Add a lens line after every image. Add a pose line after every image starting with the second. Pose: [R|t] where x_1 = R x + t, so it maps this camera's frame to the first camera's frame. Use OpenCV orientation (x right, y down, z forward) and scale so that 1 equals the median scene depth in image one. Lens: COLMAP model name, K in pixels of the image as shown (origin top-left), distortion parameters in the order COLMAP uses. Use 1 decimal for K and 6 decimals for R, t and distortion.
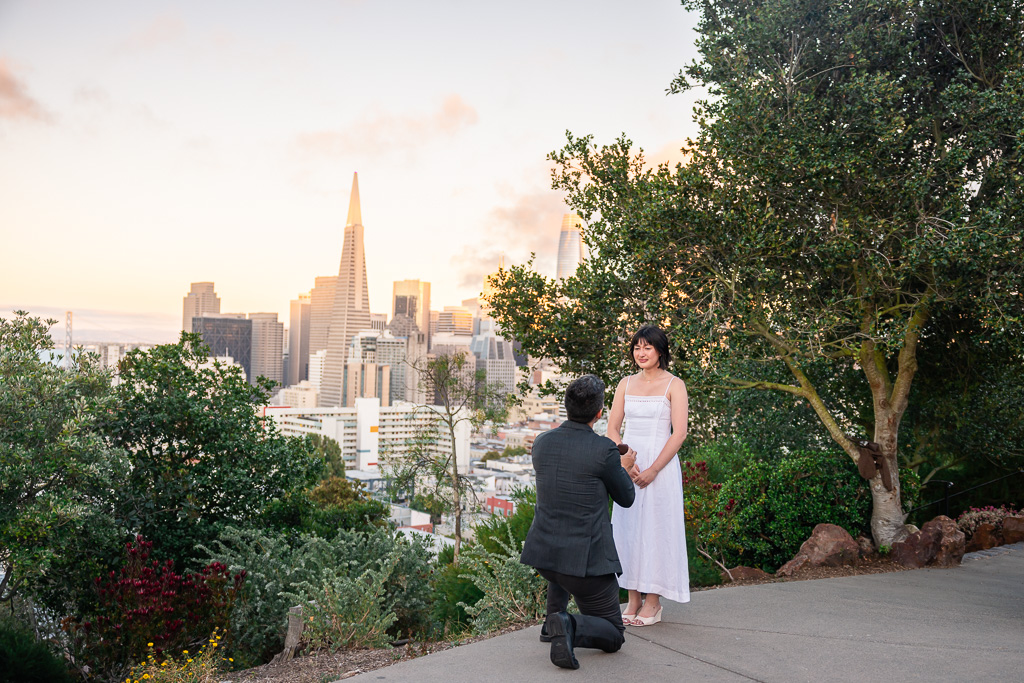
lens RADIAL K [[997.9, 0, 534.5], [0, 997.9, 339.4], [0, 0, 1]] dist [-0.017336, -0.002714]
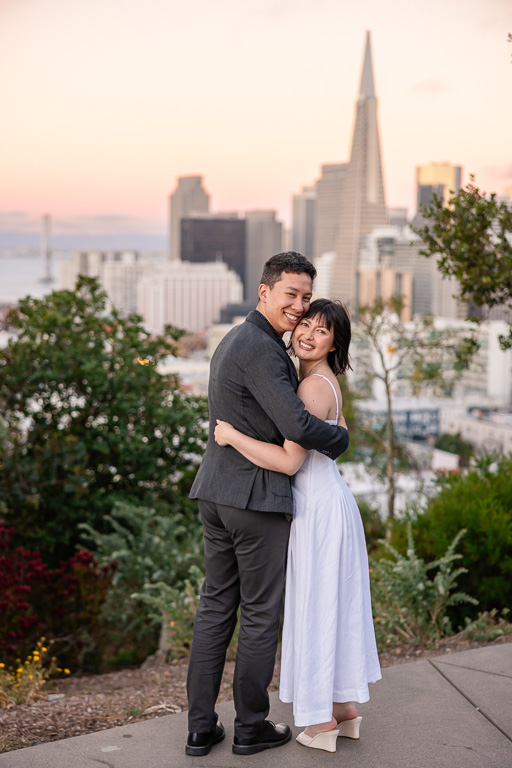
lens RADIAL K [[1227.1, 0, 239.6], [0, 1227.1, 382.1], [0, 0, 1]] dist [0.016129, 0.054338]
pose [[0.960496, 0.010628, -0.278091, 0.089590], [0.021558, 0.993426, 0.112426, -0.035281], [0.277457, -0.113980, 0.953953, 0.004918]]
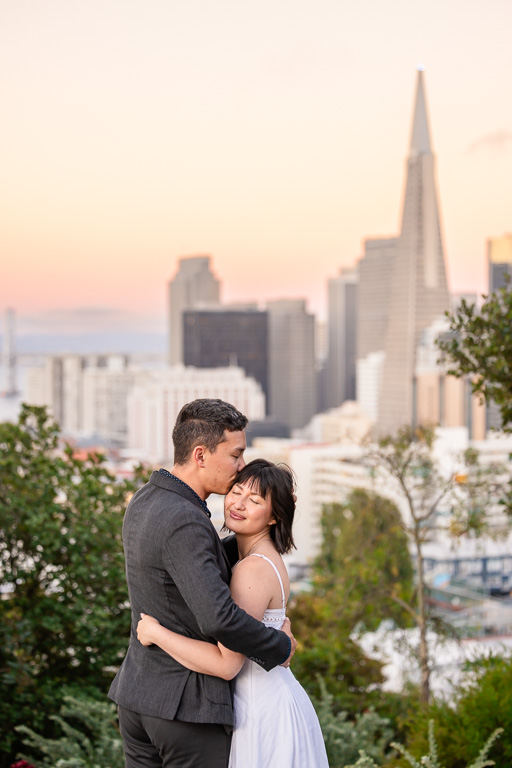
lens RADIAL K [[1605.4, 0, 259.5], [0, 1605.4, 384.2], [0, 0, 1]] dist [-0.025302, -0.222564]
pose [[0.959973, -0.029527, -0.278532, 0.122186], [0.038350, 0.998919, 0.026279, -0.048244], [0.277455, -0.035909, 0.960067, -0.017983]]
